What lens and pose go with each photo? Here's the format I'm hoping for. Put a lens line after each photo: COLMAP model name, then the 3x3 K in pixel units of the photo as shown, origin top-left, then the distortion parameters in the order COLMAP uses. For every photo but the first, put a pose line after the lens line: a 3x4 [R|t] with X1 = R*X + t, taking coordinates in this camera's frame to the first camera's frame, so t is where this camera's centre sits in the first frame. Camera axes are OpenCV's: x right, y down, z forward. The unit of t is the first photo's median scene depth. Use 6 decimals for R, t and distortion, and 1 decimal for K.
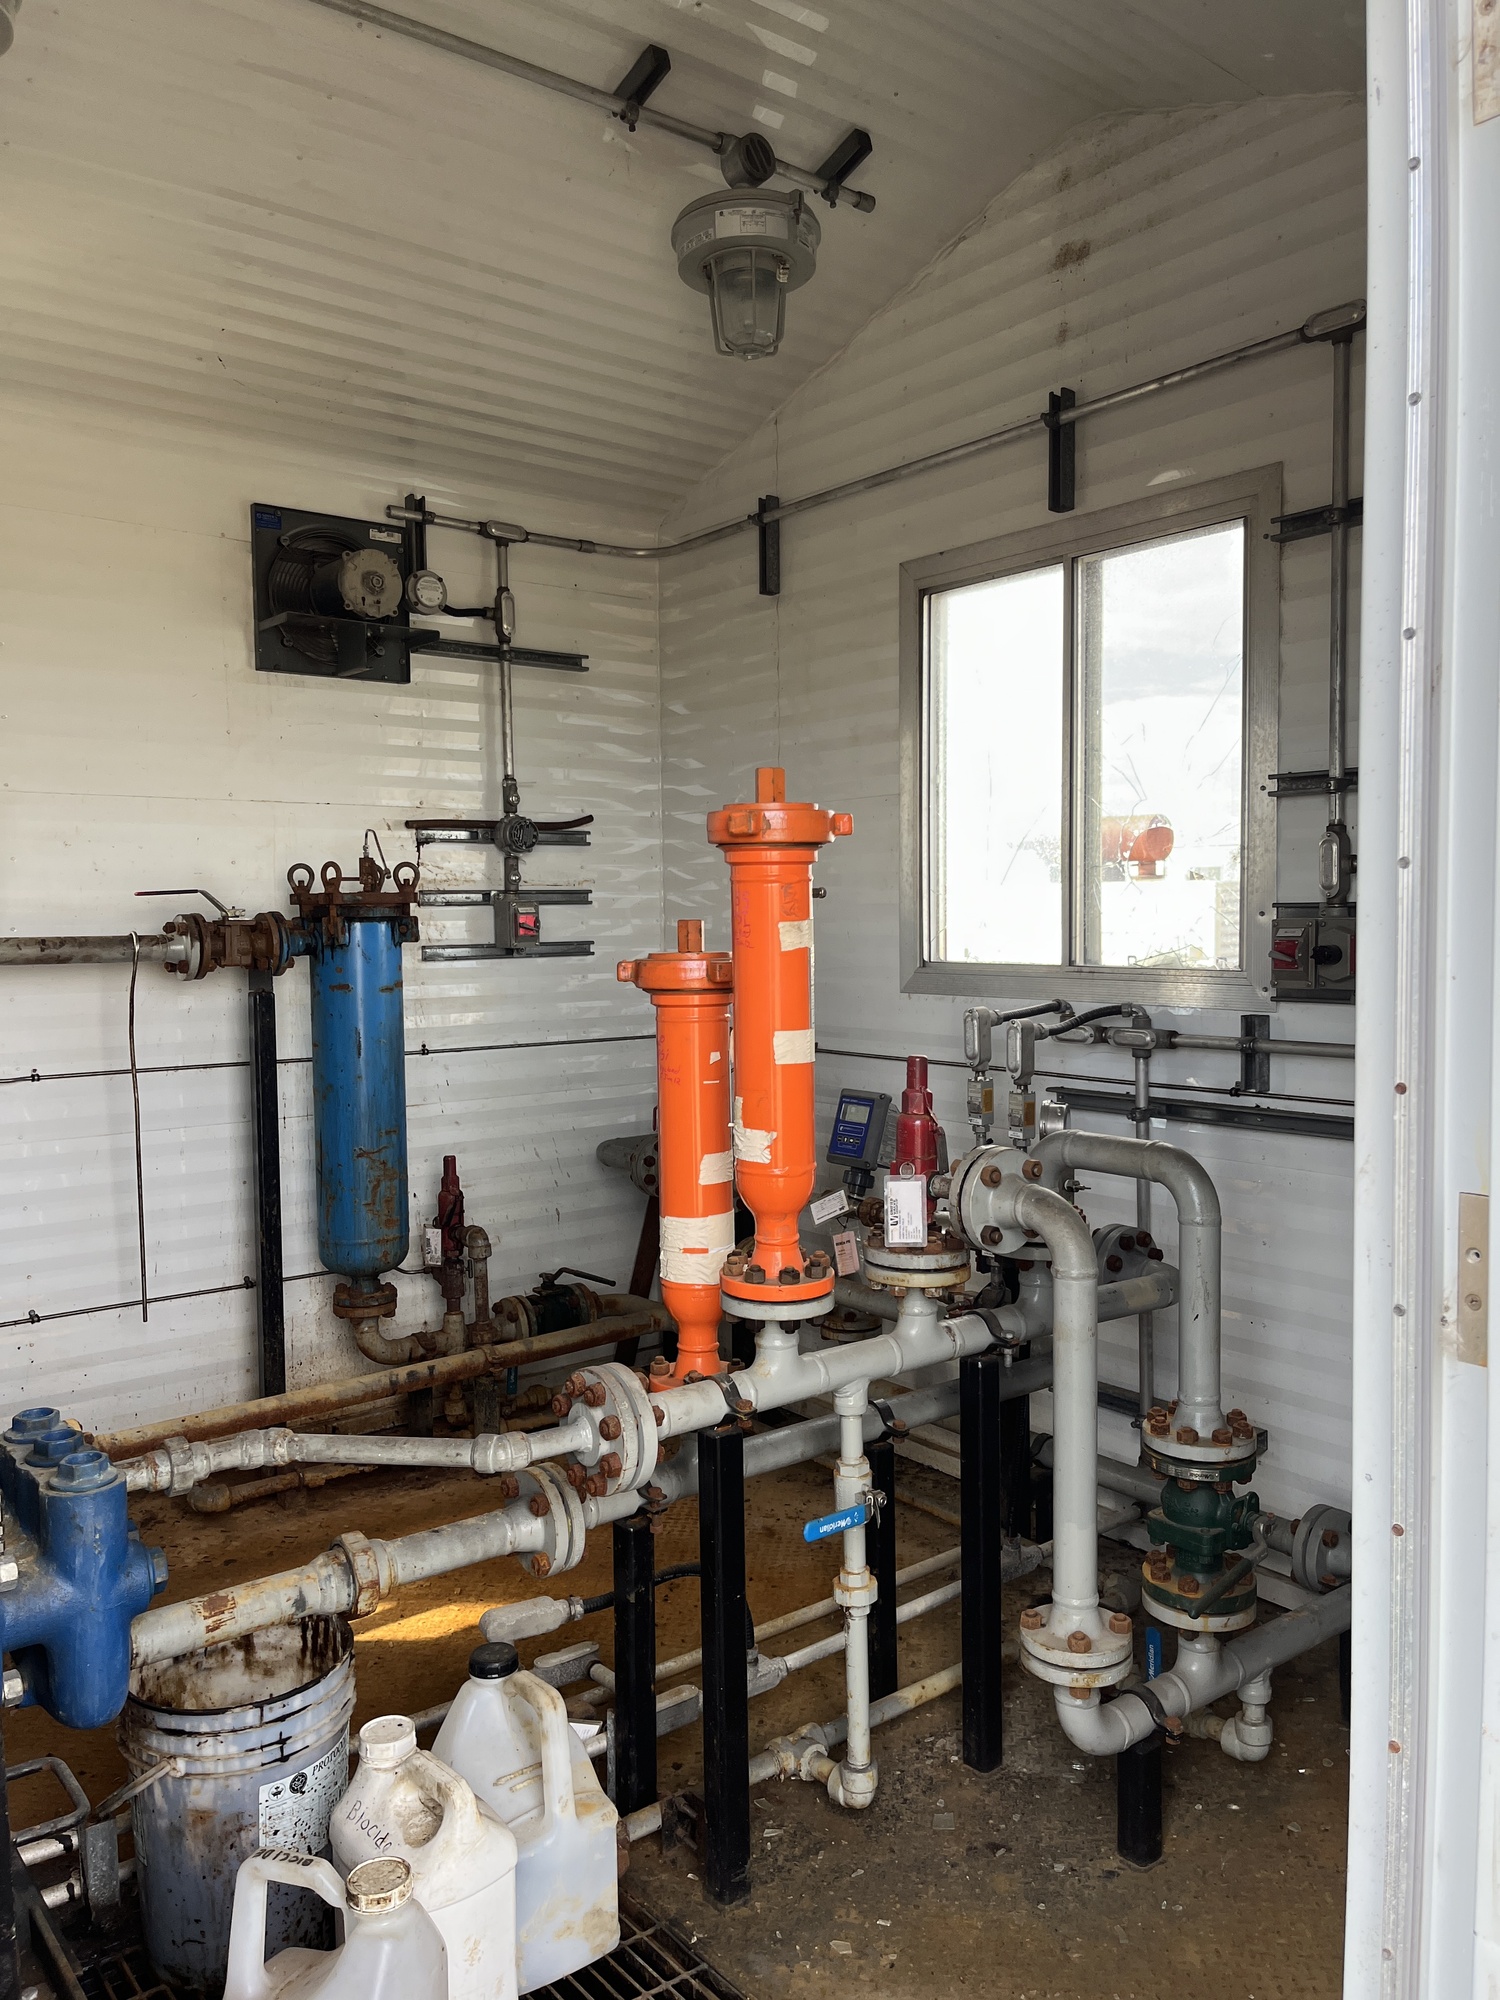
lens RADIAL K [[1533.9, 0, 758.0], [0, 1533.9, 1013.9], [0, 0, 1]] dist [0.045852, -0.068129]
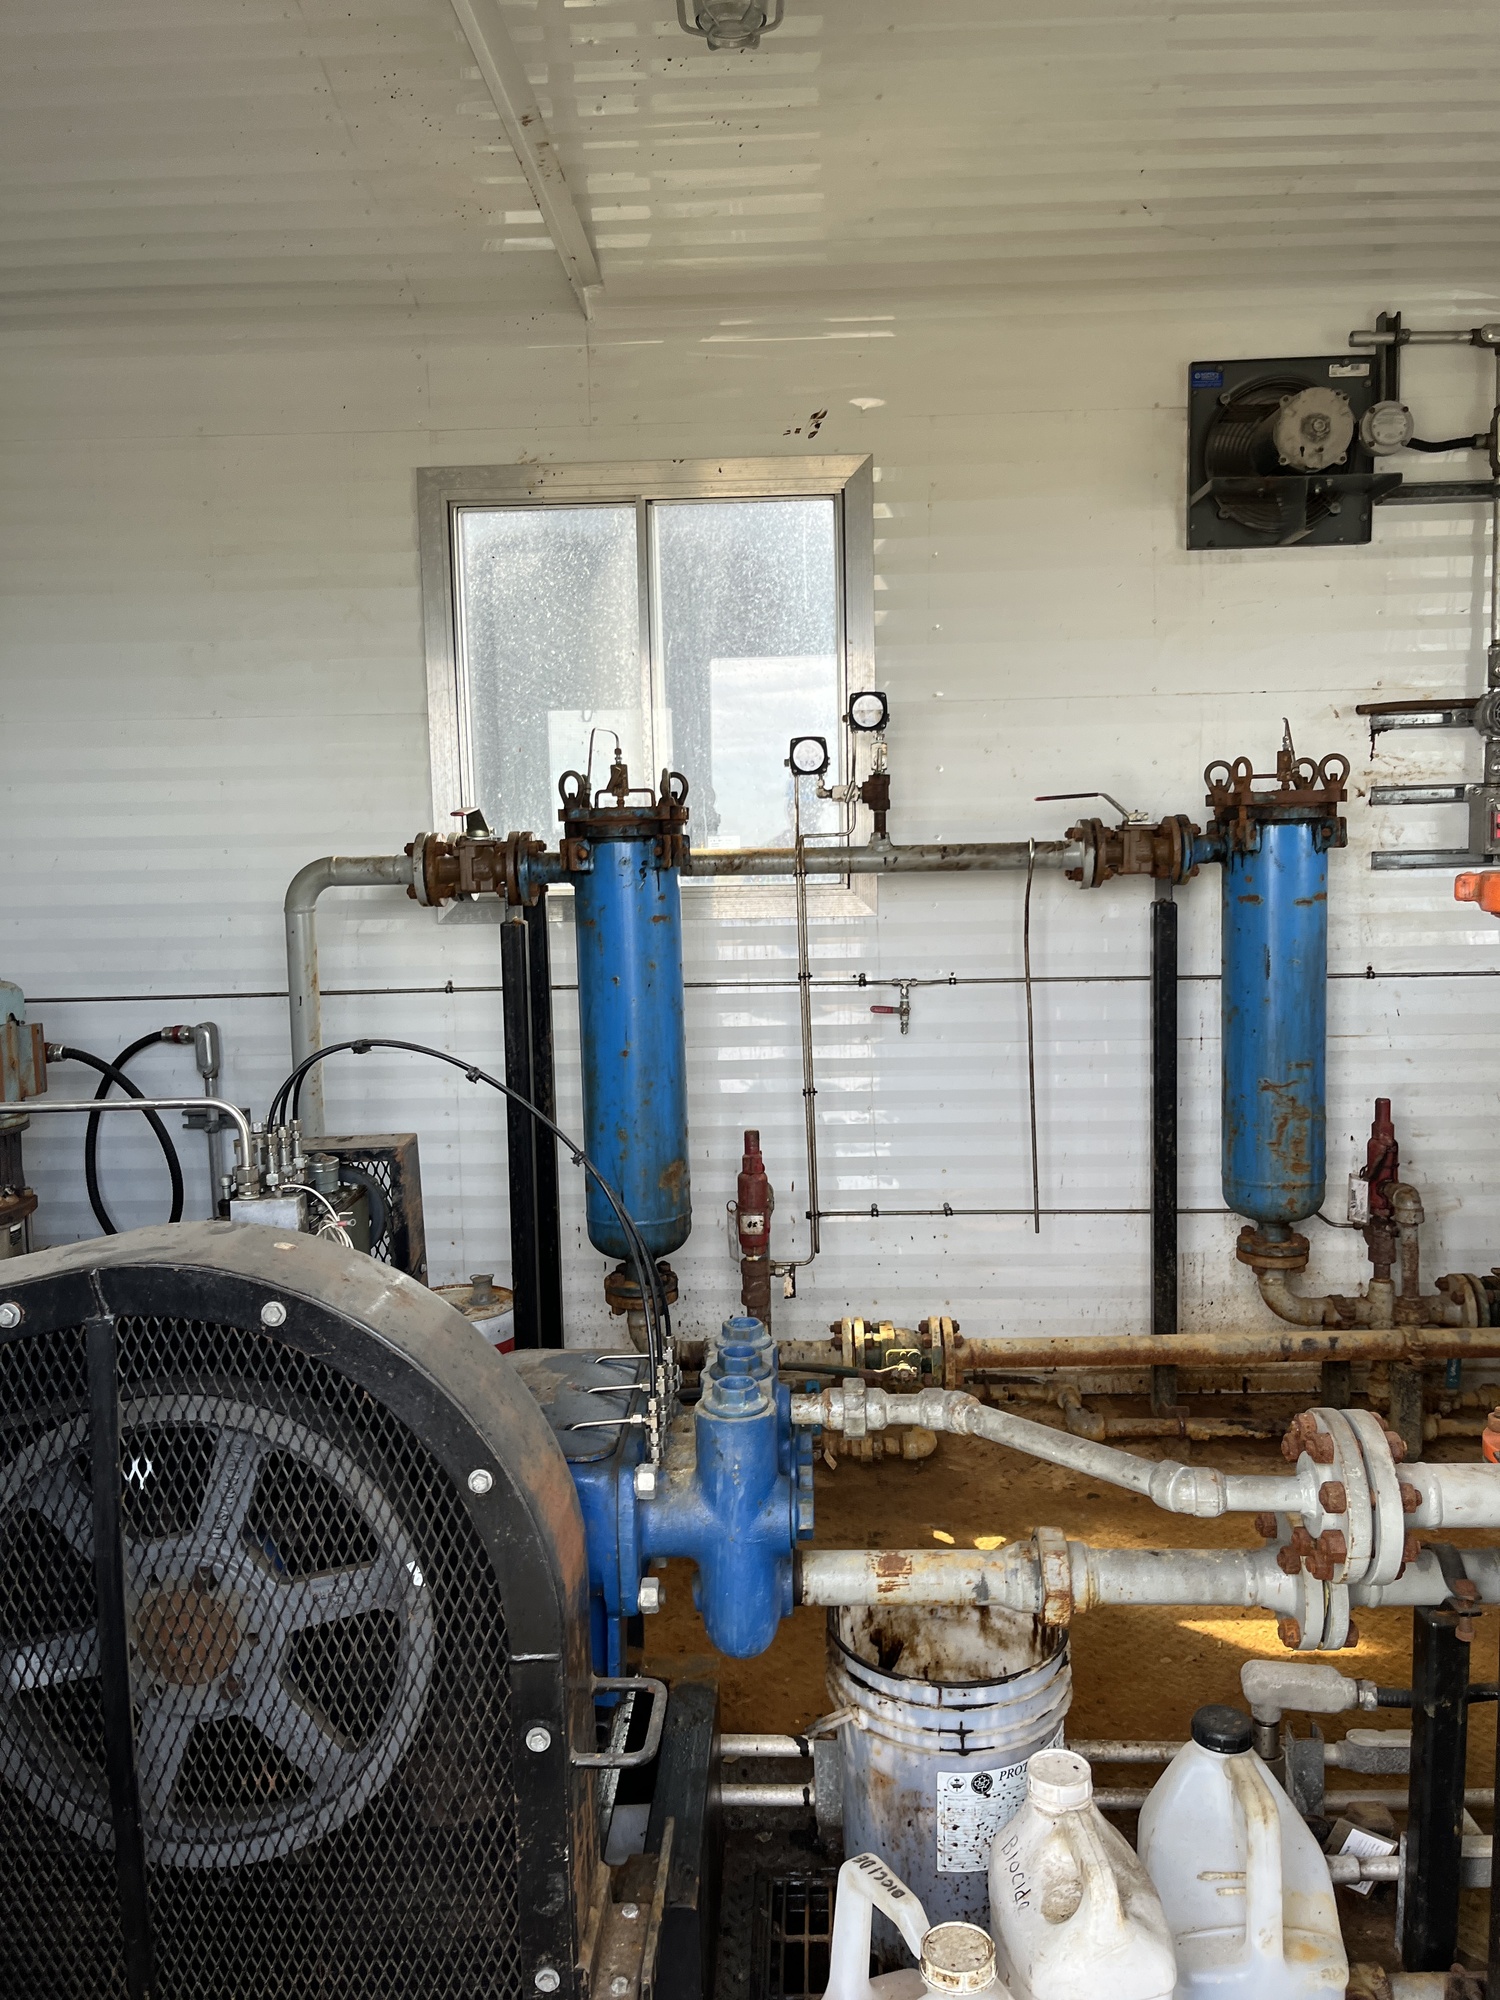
lens RADIAL K [[1525.1, 0, 751.0], [0, 1525.1, 995.2], [0, 0, 1]] dist [0.048950, -0.040036]
pose [[0.760731, 0.062677, -0.646034, 0.085358], [-0.029458, 0.997635, 0.062101, -0.008072], [0.648399, -0.028212, 0.760778, 0.132889]]
